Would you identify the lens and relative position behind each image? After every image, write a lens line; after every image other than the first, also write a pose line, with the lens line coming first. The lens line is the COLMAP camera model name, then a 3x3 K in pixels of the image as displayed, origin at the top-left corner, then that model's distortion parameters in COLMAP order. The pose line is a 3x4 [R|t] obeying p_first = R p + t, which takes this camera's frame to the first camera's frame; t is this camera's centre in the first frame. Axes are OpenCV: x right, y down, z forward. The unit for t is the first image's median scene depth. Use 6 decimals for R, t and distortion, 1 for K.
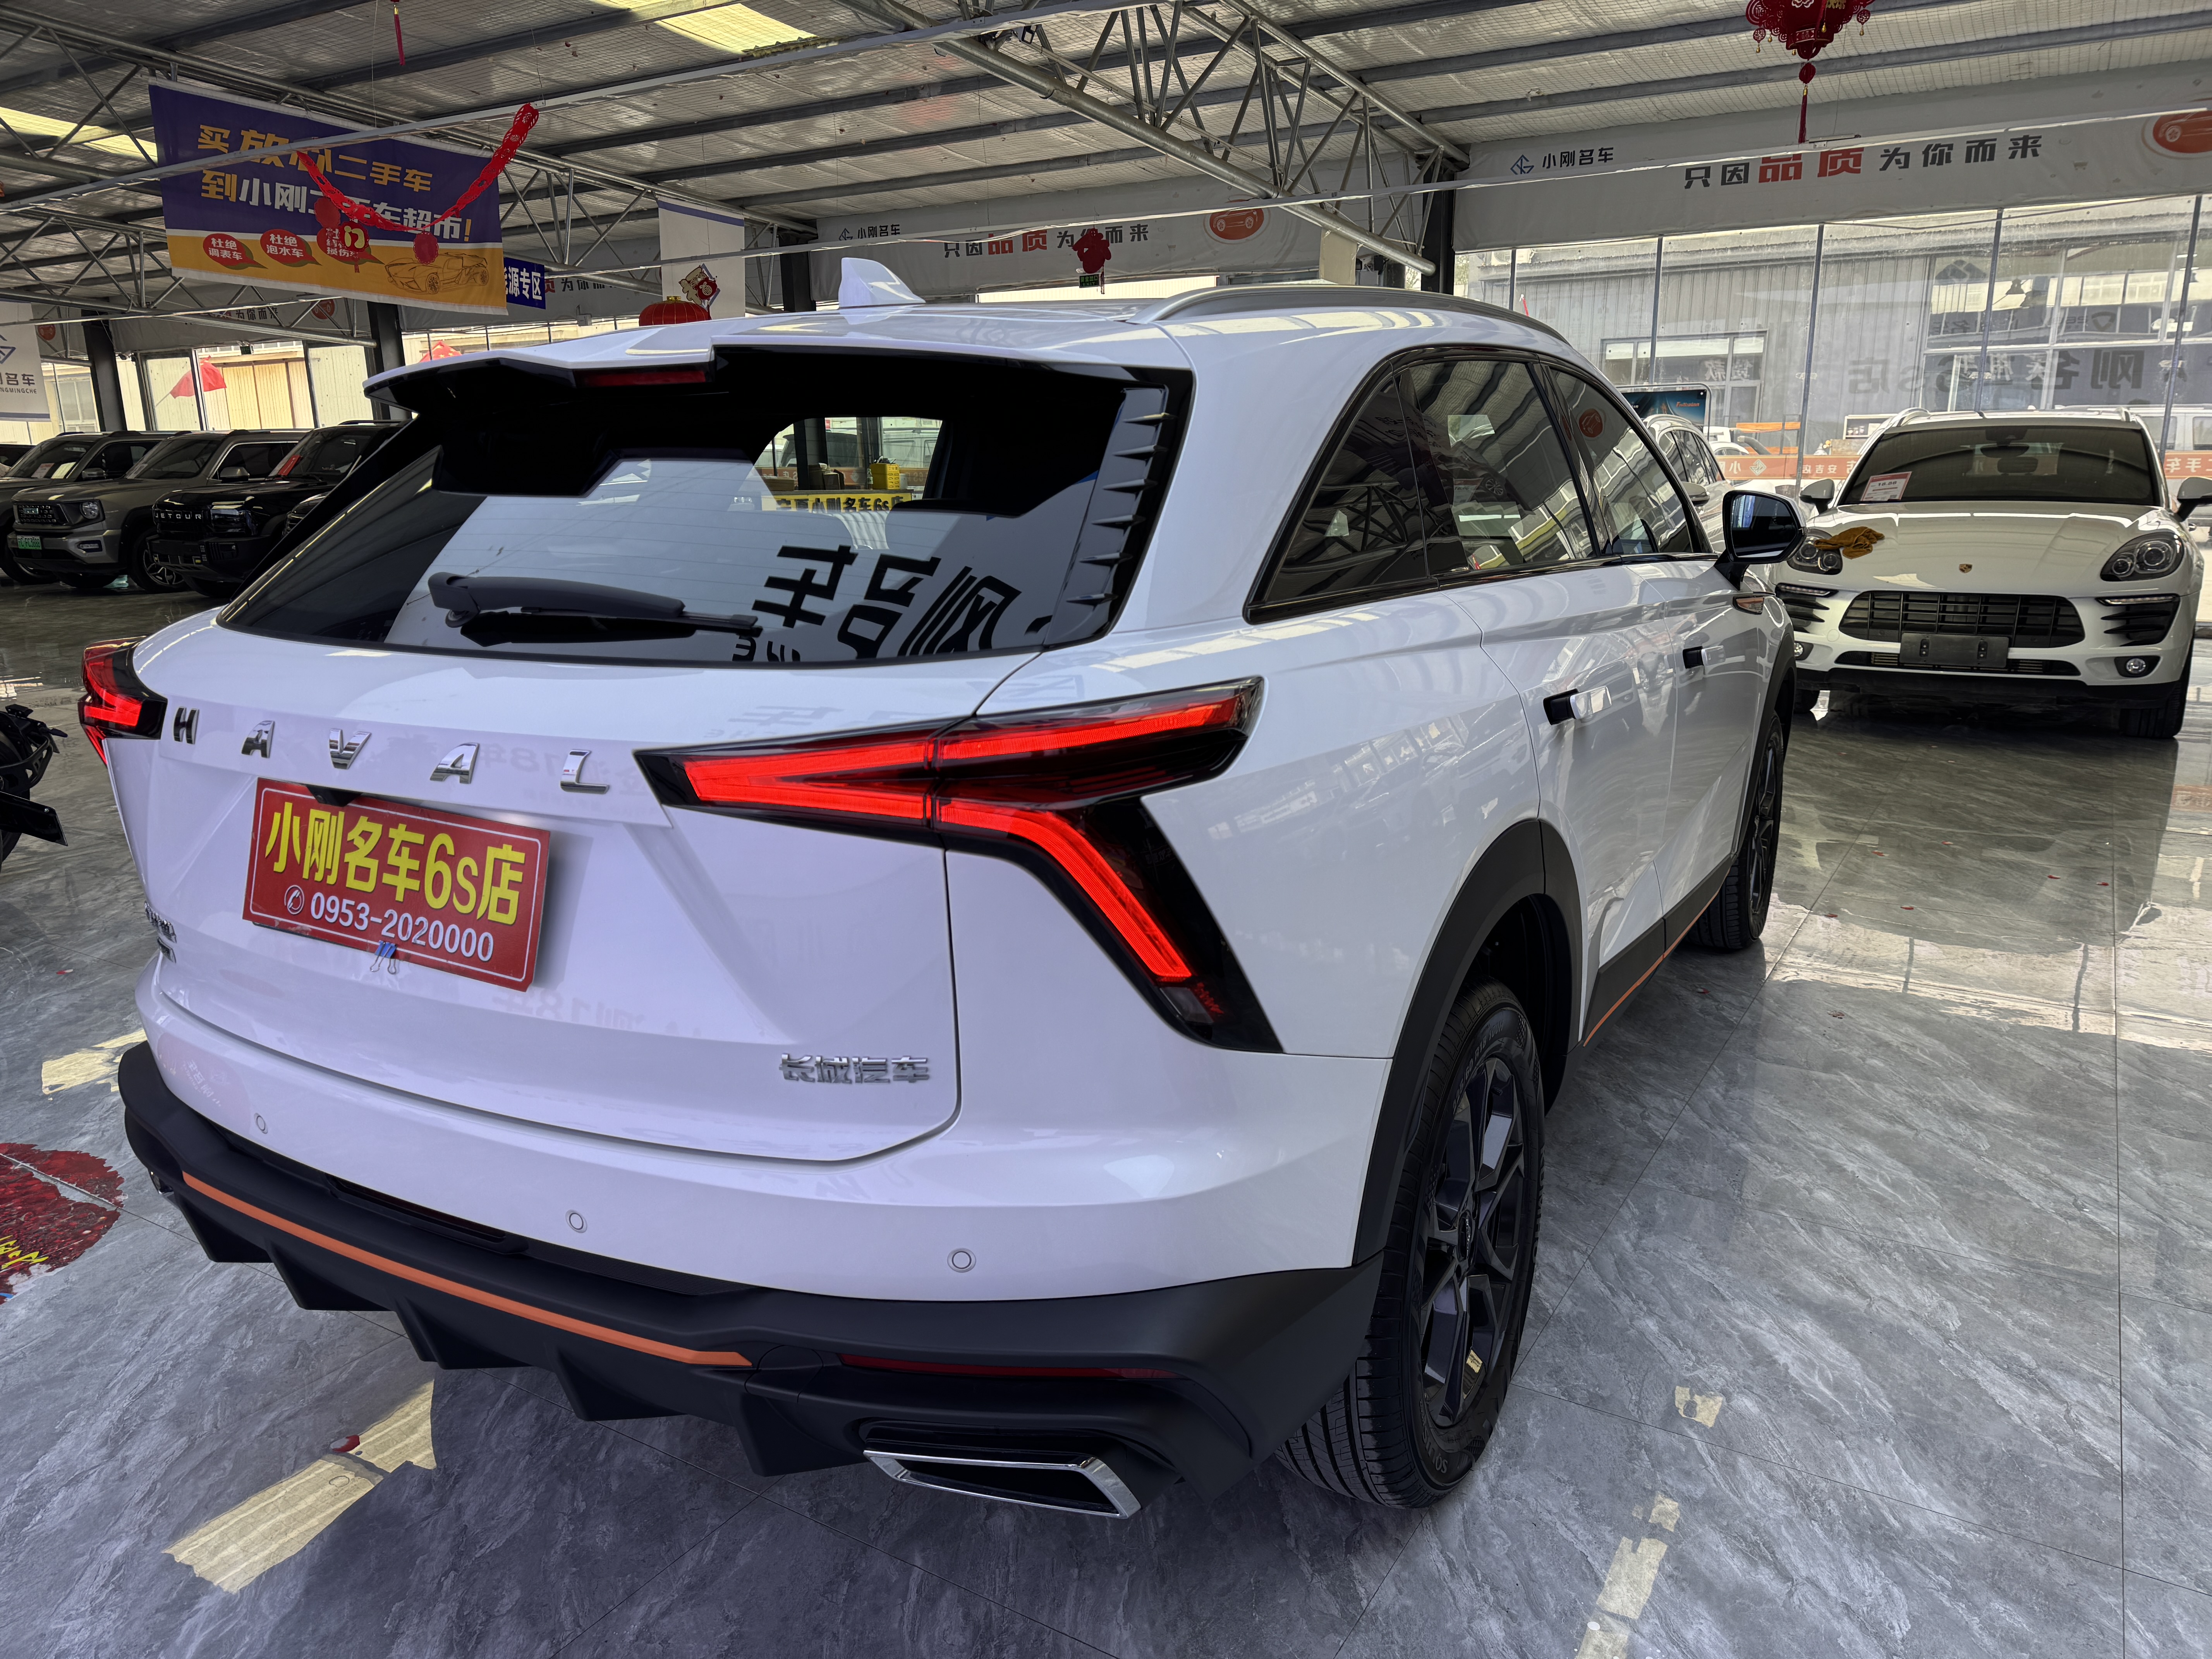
lens RADIAL K [[1554.8, 0, 1107.8], [0, 1554.8, 826.7], [0, 0, 1]] dist [0.014369, -0.015361]
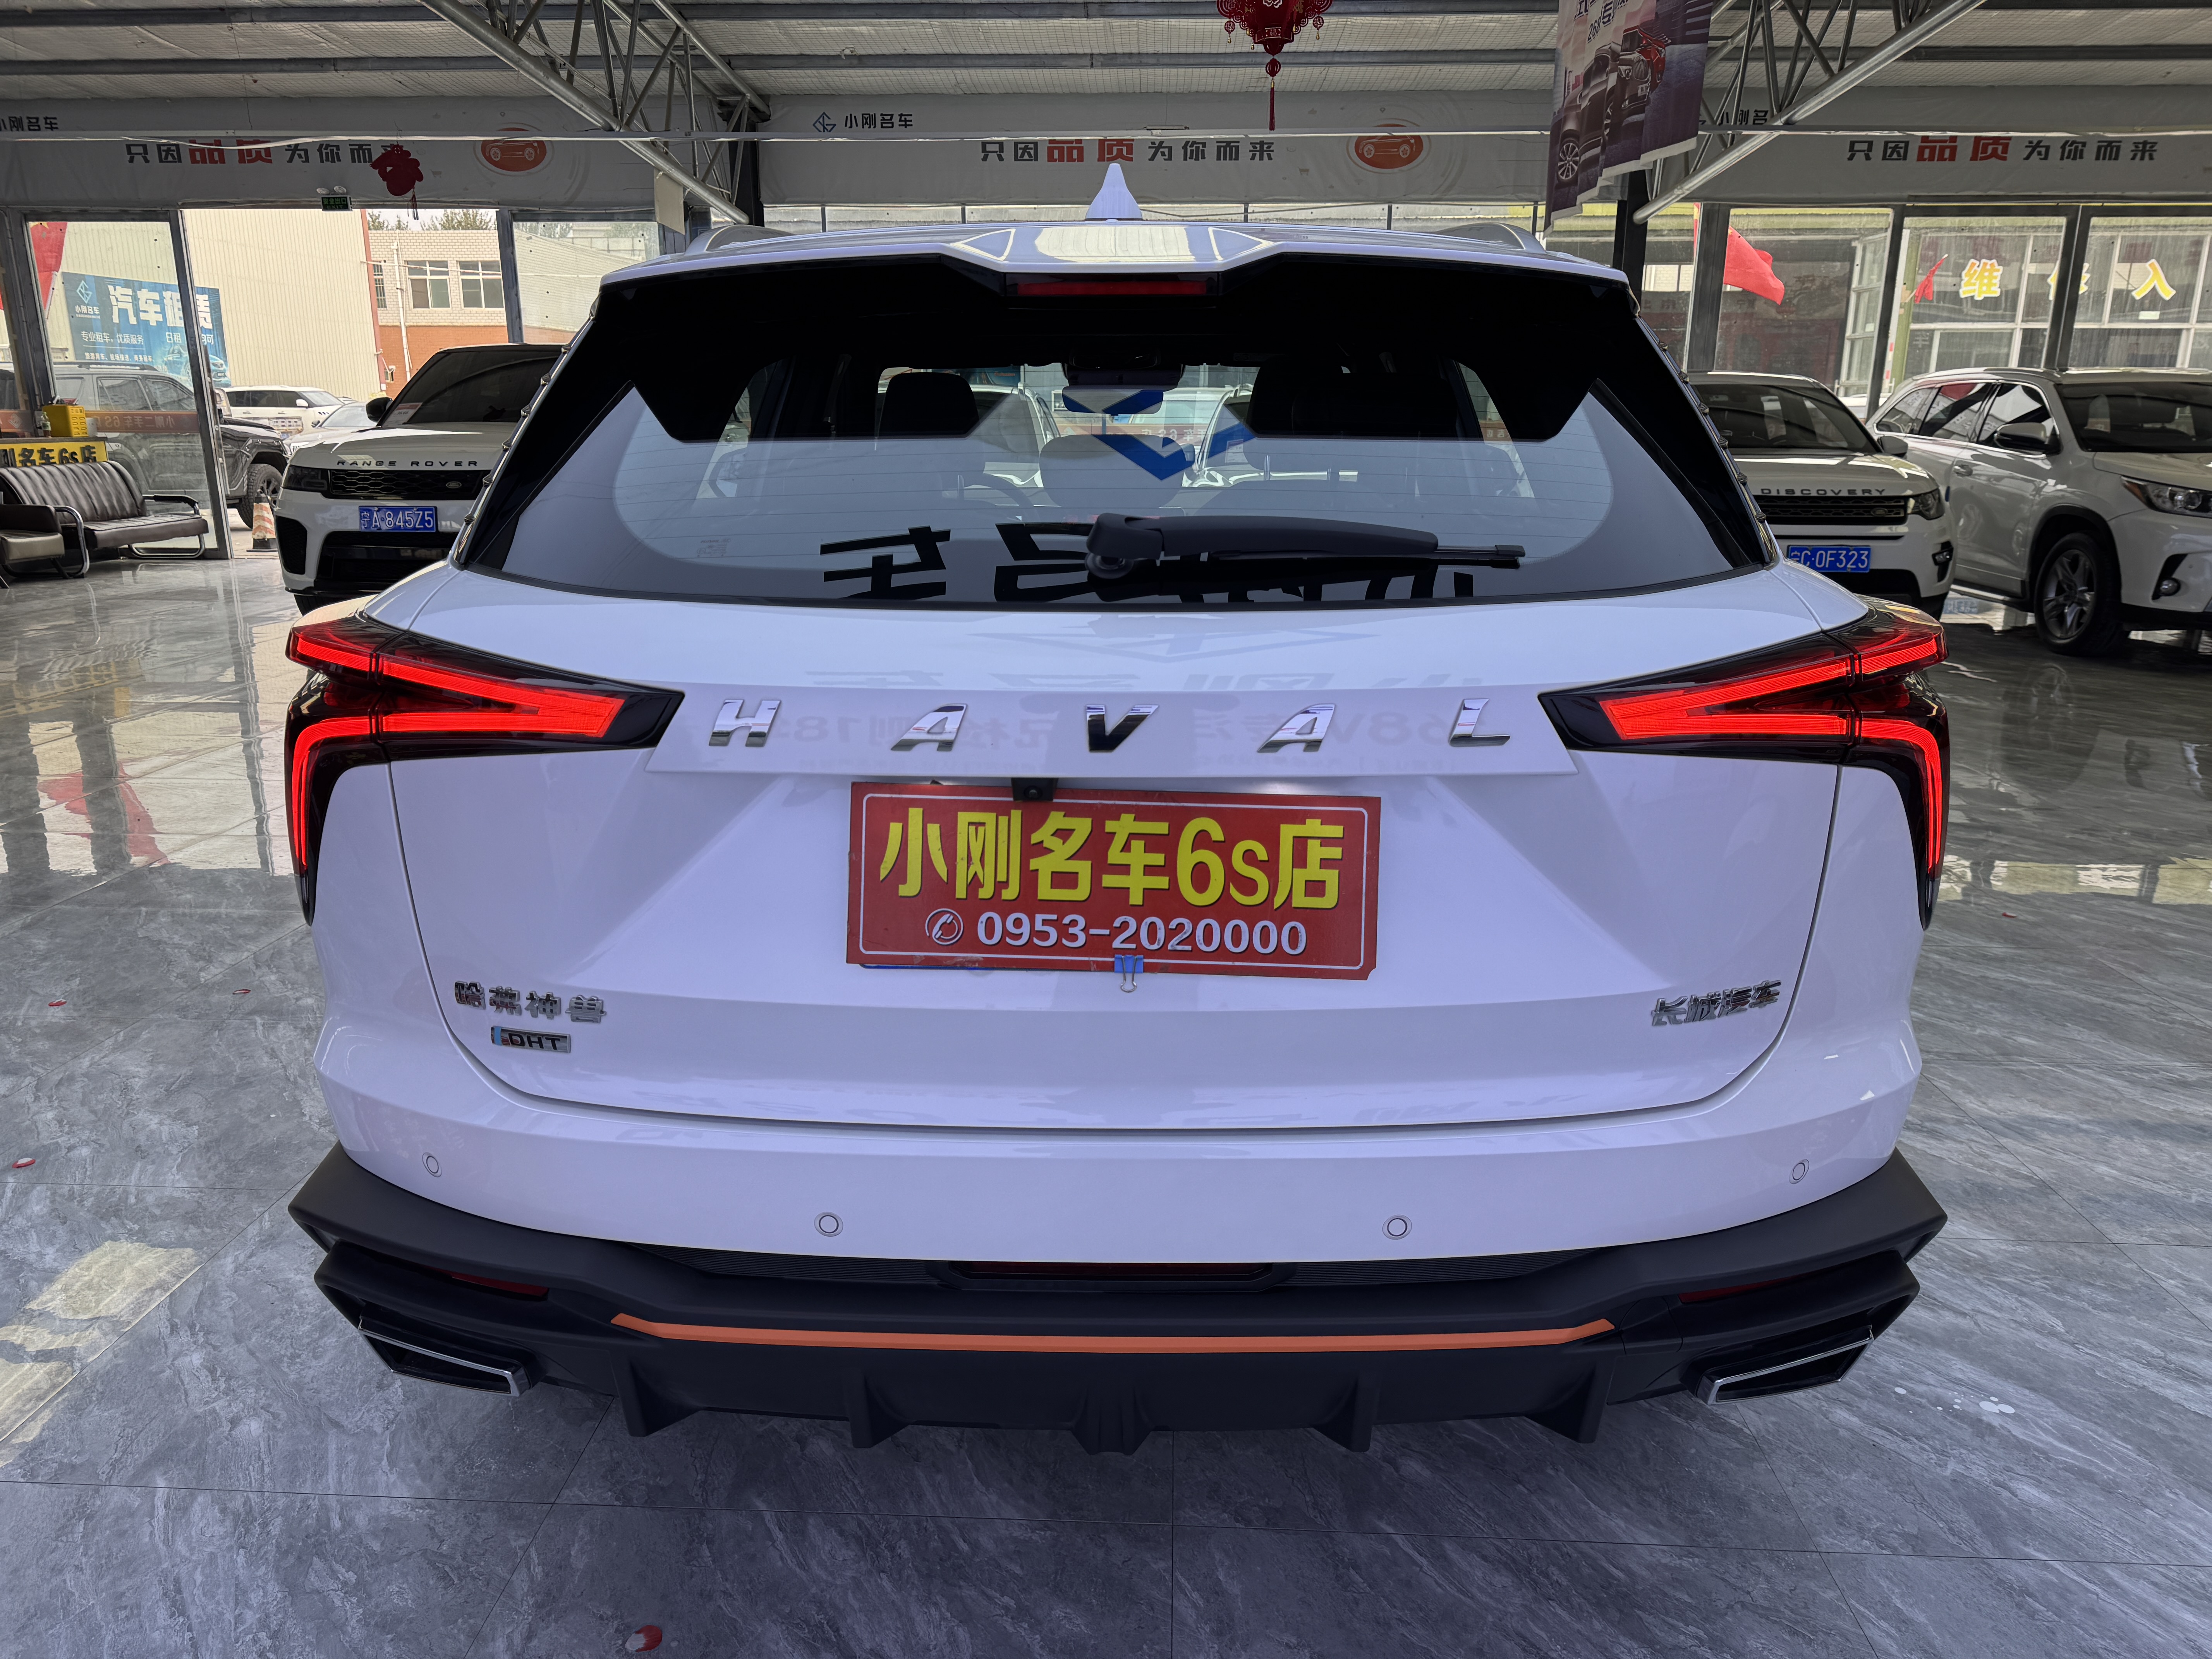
lens RADIAL K [[1554.8, 0, 1104.9], [0, 1554.8, 823.5], [0, 0, 1]] dist [0.014369, -0.015361]
pose [[0.872418, -0.112191, 0.475711, -0.119691], [0.102376, 0.993654, 0.046593, -0.004502], [-0.477919, 0.008053, 0.878367, 0.040705]]
